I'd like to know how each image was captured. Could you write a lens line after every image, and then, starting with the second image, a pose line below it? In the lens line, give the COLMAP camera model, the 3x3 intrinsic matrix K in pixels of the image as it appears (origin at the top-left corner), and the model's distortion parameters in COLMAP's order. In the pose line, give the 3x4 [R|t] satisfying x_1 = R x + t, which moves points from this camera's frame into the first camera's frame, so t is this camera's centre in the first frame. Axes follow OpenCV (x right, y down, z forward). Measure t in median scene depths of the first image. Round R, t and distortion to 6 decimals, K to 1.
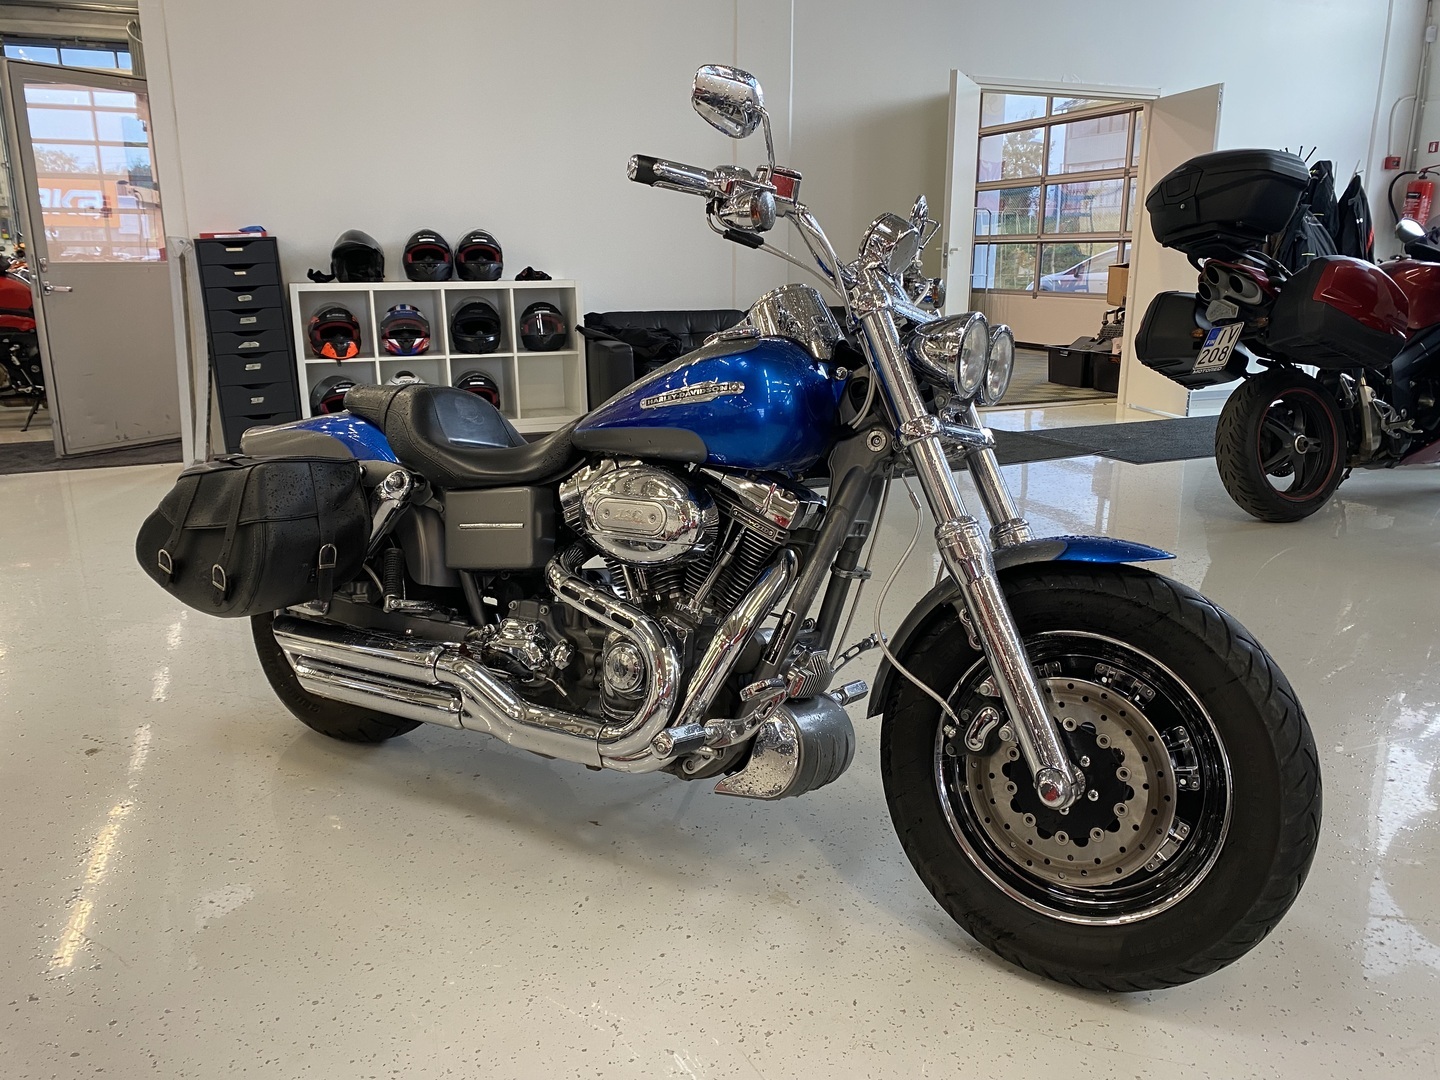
lens RADIAL K [[1072.3, 0, 720.0], [0, 1072.3, 540.0], [0, 0, 1]] dist [0.033875, -0.044905]
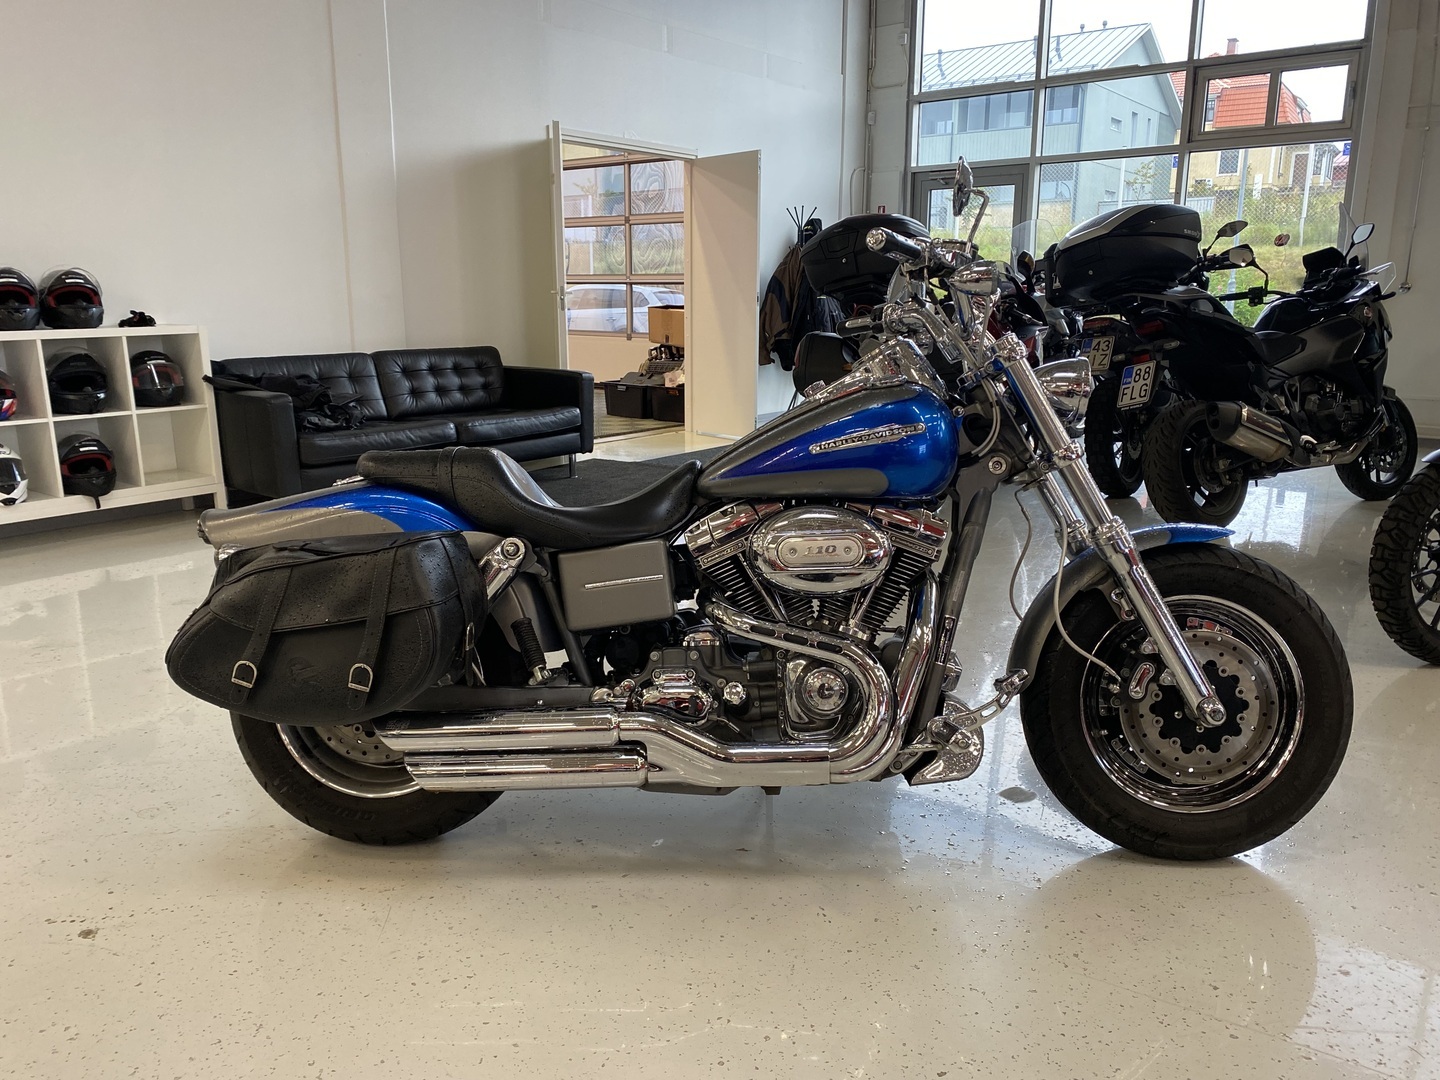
lens RADIAL K [[1054.9, 0, 718.9], [0, 1054.9, 574.9], [0, 0, 1]] dist [0.051429, -0.075227]
pose [[0.870929, -0.123978, 0.475513, -0.294445], [0.123162, 0.991837, 0.033018, -0.020185], [-0.475725, 0.029809, 0.879089, 0.044707]]
